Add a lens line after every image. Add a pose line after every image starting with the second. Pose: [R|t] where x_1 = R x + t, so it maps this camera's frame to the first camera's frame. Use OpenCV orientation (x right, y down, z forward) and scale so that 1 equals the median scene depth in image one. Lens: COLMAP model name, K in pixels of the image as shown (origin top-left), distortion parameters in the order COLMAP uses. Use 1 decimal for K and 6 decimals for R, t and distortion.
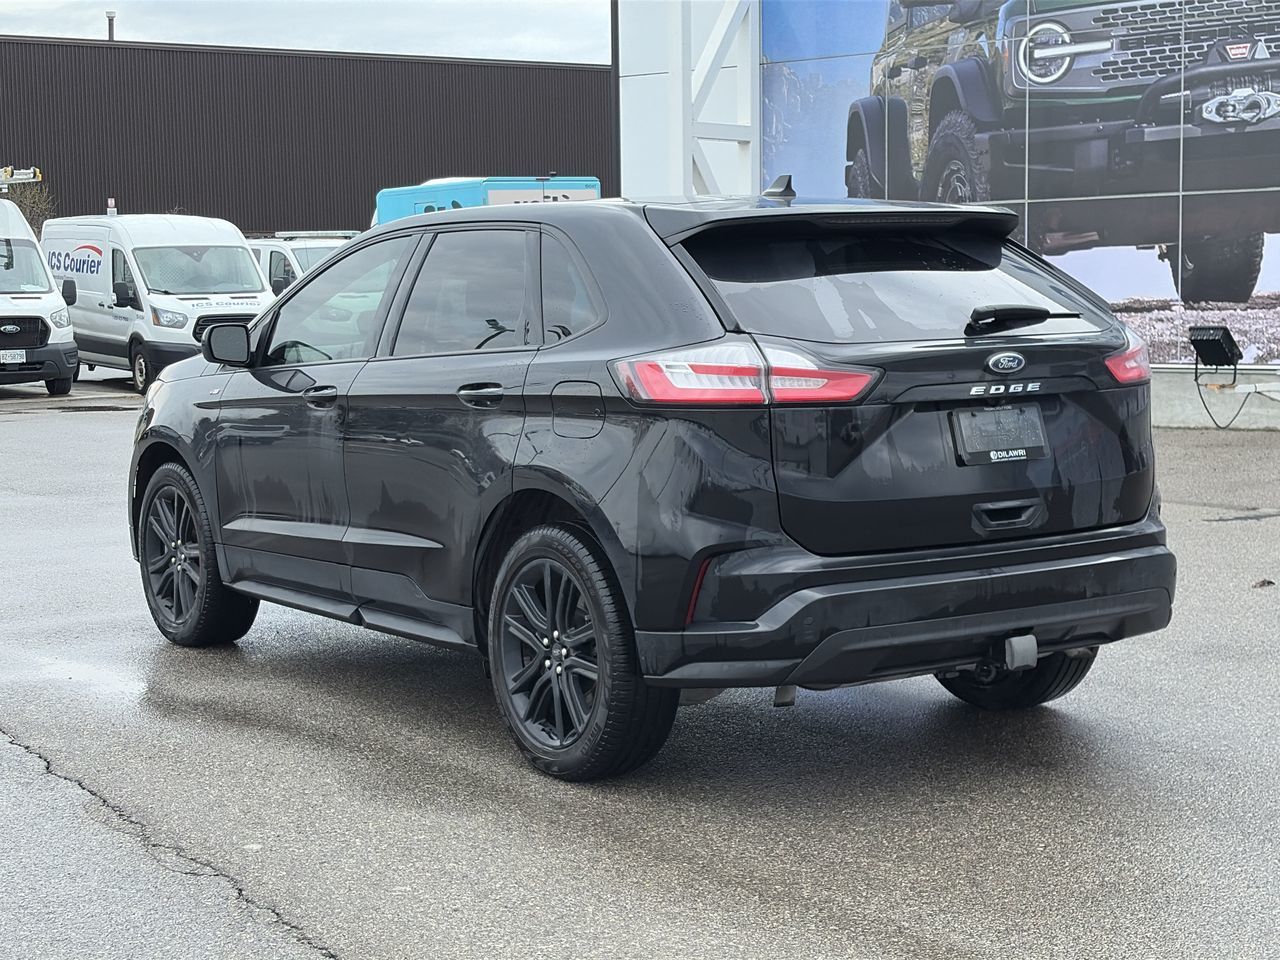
lens RADIAL K [[2180.3, 0, 640.0], [0, 2180.3, 480.0], [0, 0, 1]] dist [0.261952, -1.071368]
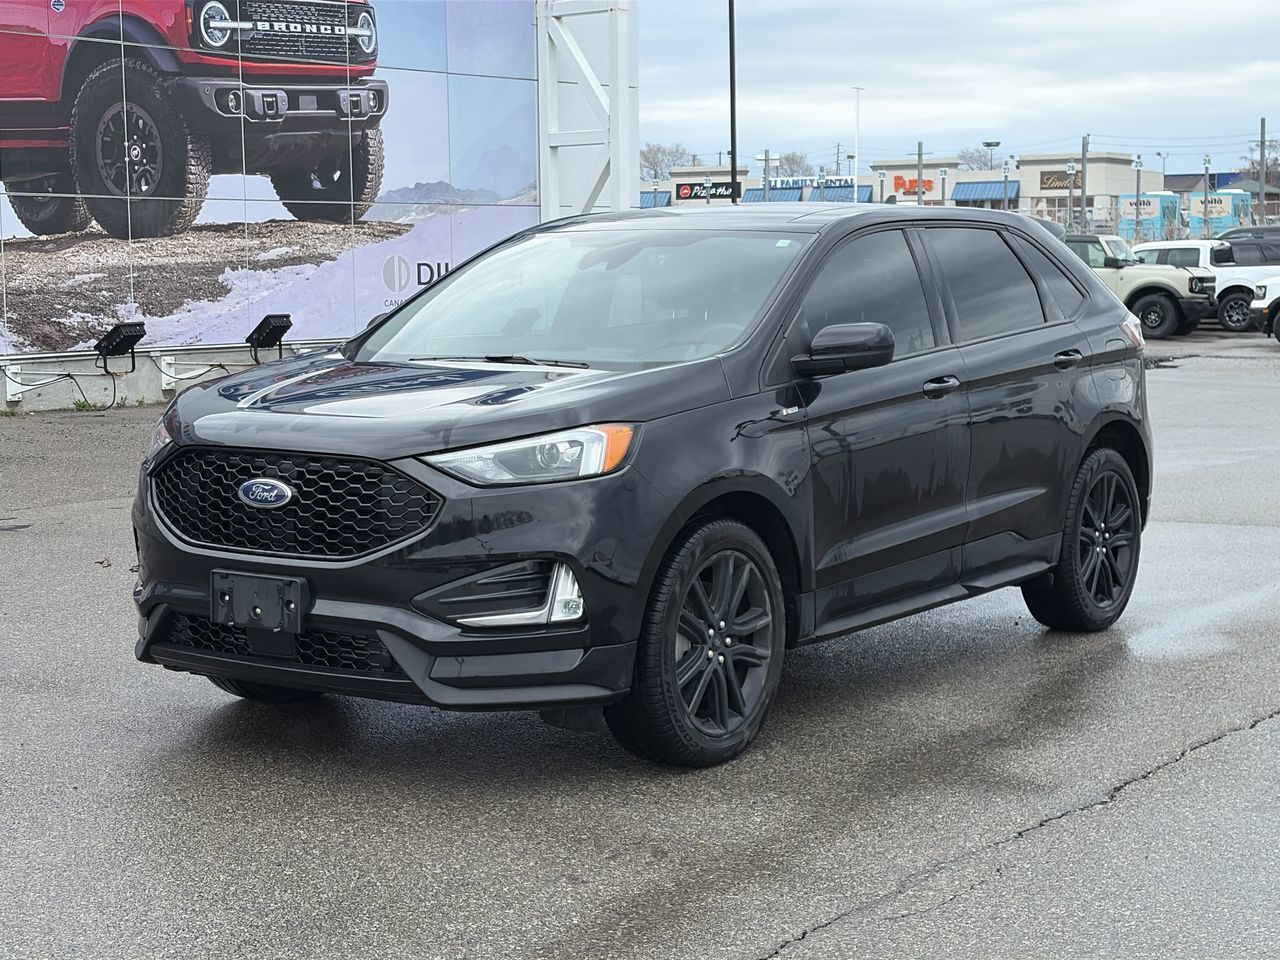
lens RADIAL K [[2180.3, 0, 640.0], [0, 2180.3, 480.0], [0, 0, 1]] dist [0.261952, -1.071368]
pose [[-0.374636, -0.076372, 0.924021, -1.190938], [0.098610, 0.987667, 0.121613, -0.153063], [-0.921913, 0.136679, -0.362484, 1.740469]]
